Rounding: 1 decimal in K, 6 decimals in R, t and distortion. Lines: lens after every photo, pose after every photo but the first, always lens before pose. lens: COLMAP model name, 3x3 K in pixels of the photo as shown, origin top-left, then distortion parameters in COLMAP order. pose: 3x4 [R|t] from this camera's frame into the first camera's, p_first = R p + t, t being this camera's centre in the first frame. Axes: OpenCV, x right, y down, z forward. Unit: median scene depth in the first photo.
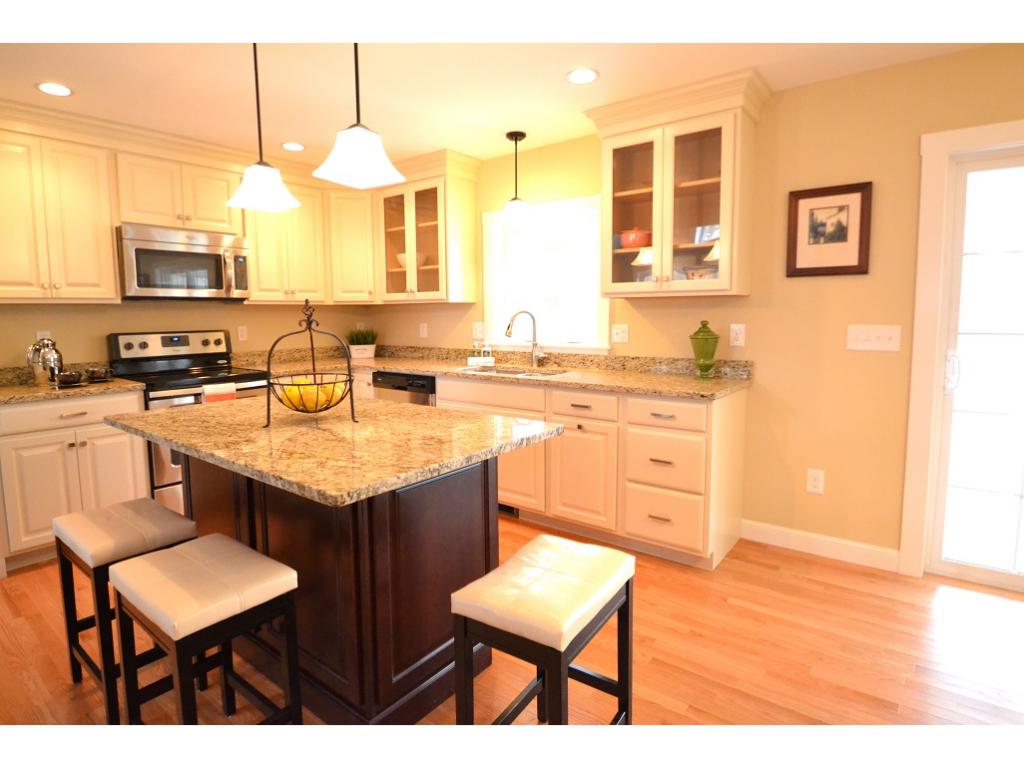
lens RADIAL K [[570.4, 0, 510.4], [0, 570.4, 381.0], [0, 0, 1]] dist [0.006271, -0.000870]
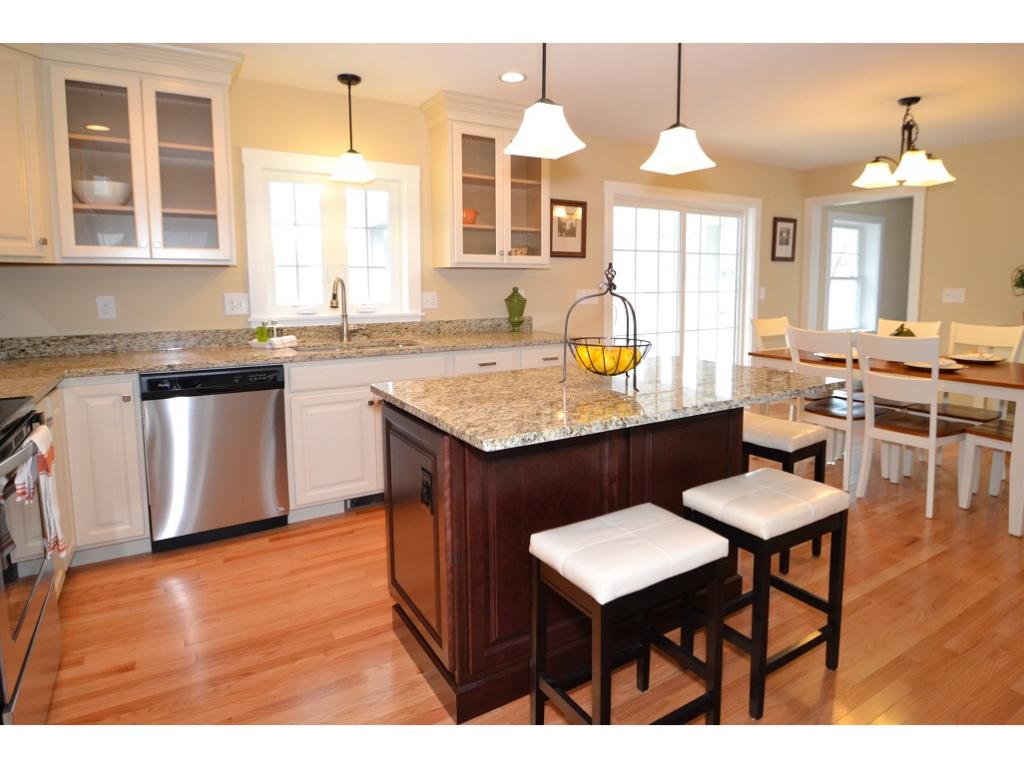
lens RADIAL K [[570.4, 0, 512.1], [0, 570.4, 381.0], [0, 0, 1]] dist [0.006271, -0.000870]
pose [[0.338489, -0.151160, 0.928750, -0.787912], [0.117715, 0.986061, 0.117585, -0.042061], [-0.933578, 0.069527, 0.351564, 0.488006]]
